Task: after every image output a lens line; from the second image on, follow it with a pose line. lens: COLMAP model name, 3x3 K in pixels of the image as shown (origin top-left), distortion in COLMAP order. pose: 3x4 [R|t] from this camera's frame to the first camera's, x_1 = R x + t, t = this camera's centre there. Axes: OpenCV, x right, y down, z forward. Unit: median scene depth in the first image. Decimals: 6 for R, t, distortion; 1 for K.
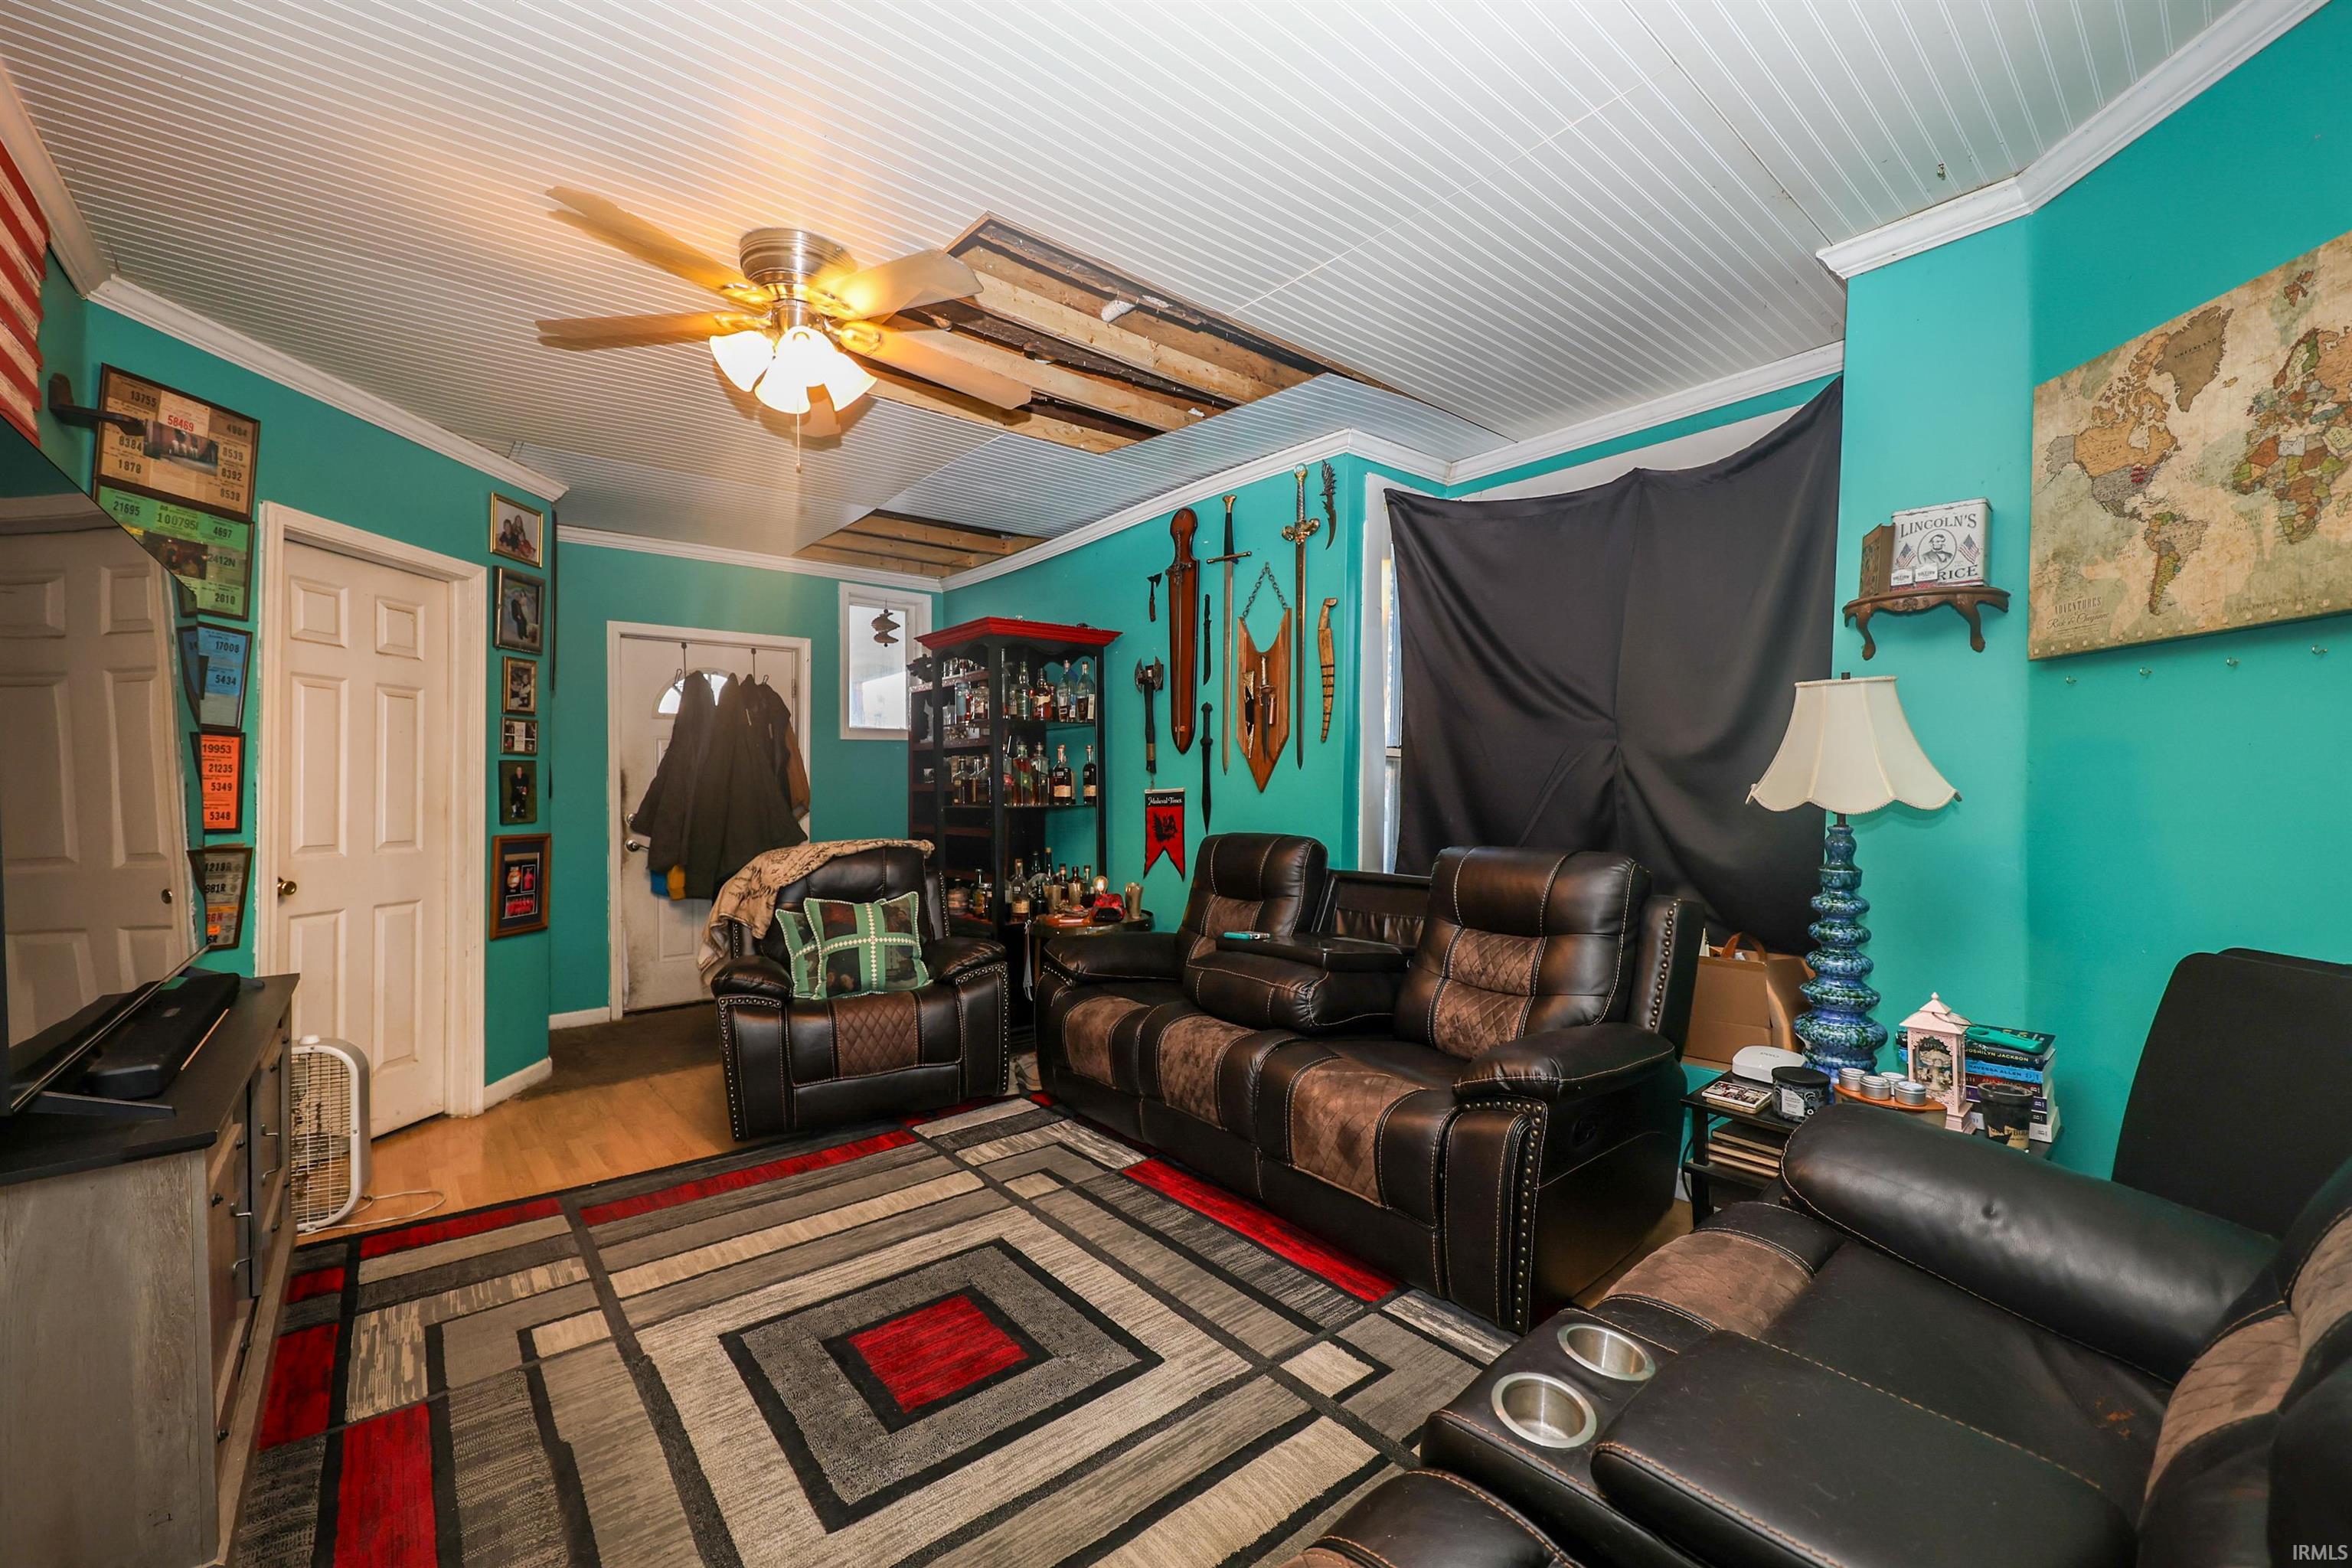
lens RADIAL K [[951.6, 0, 1176.0], [0, 951.6, 784.0], [0, 0, 1]] dist [0.002749, -0.000131]
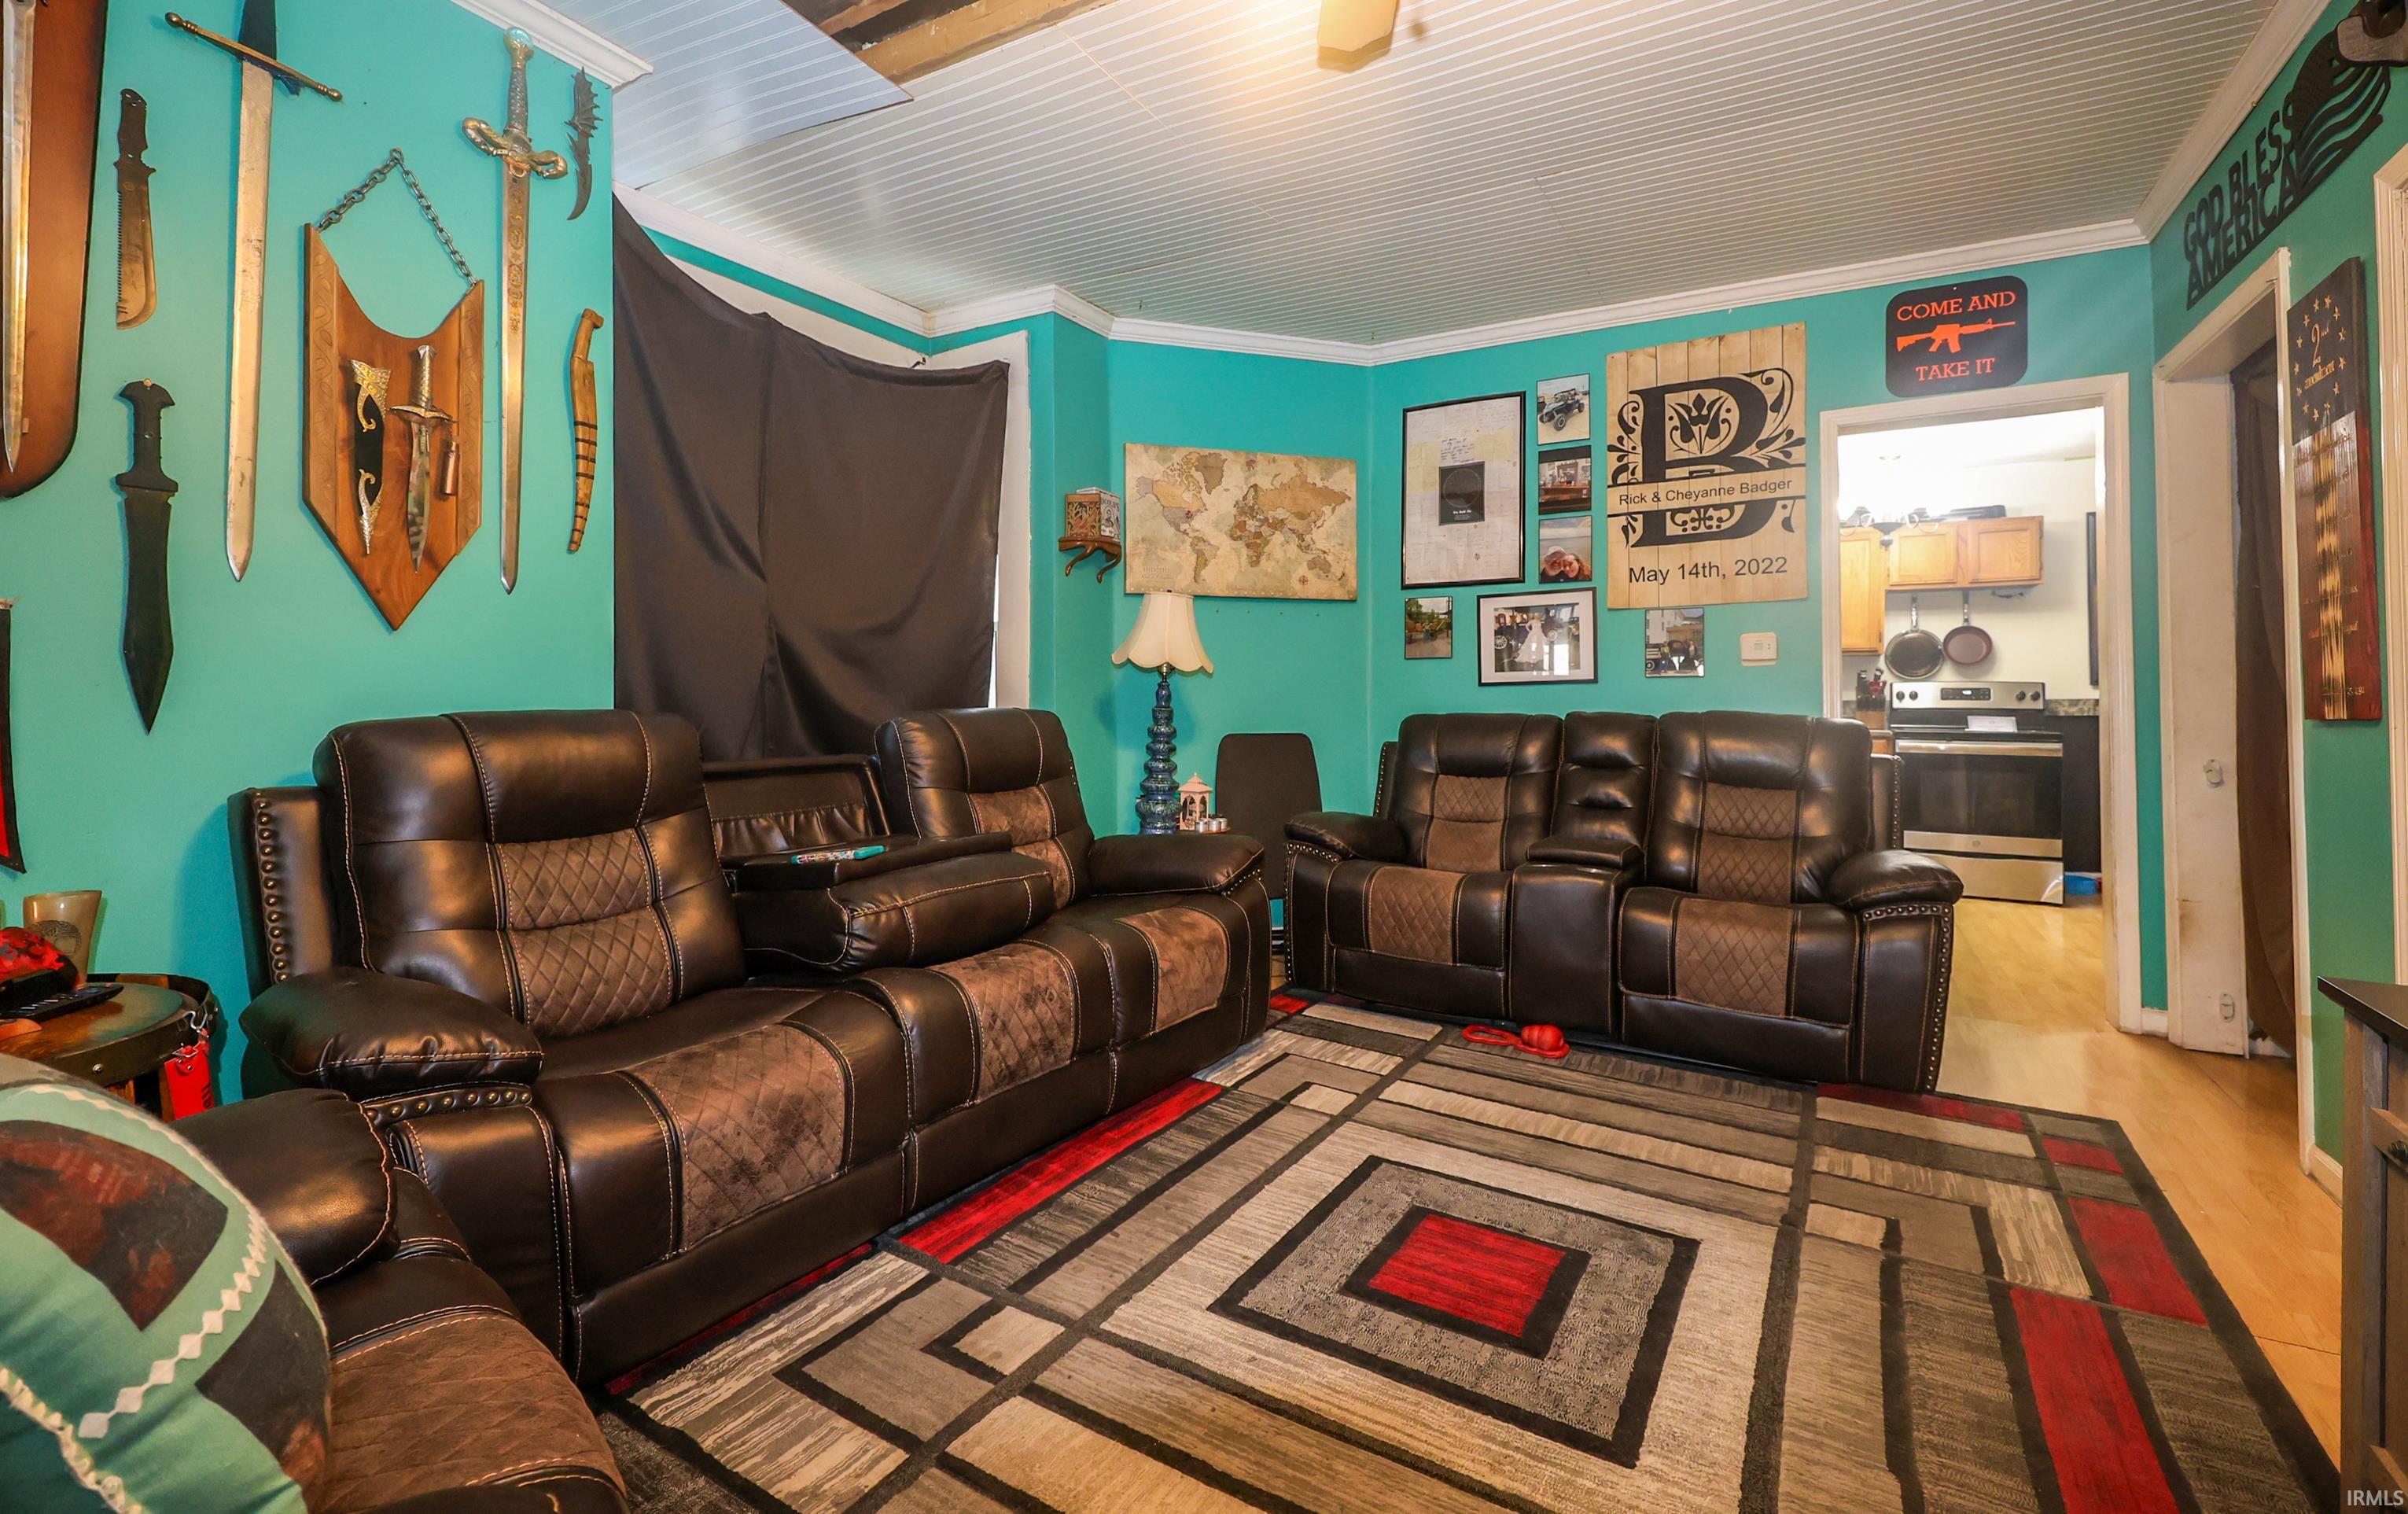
lens RADIAL K [[1136.2, 0, 1207.1], [0, 1136.2, 704.3], [0, 0, 1]] dist [0.017483, 0.000309]
pose [[-0.365487, 0.007977, 0.930782, -1.081996], [0.000533, 0.999965, -0.008361, 0.091759], [-0.930816, -0.002560, -0.365479, 1.537988]]
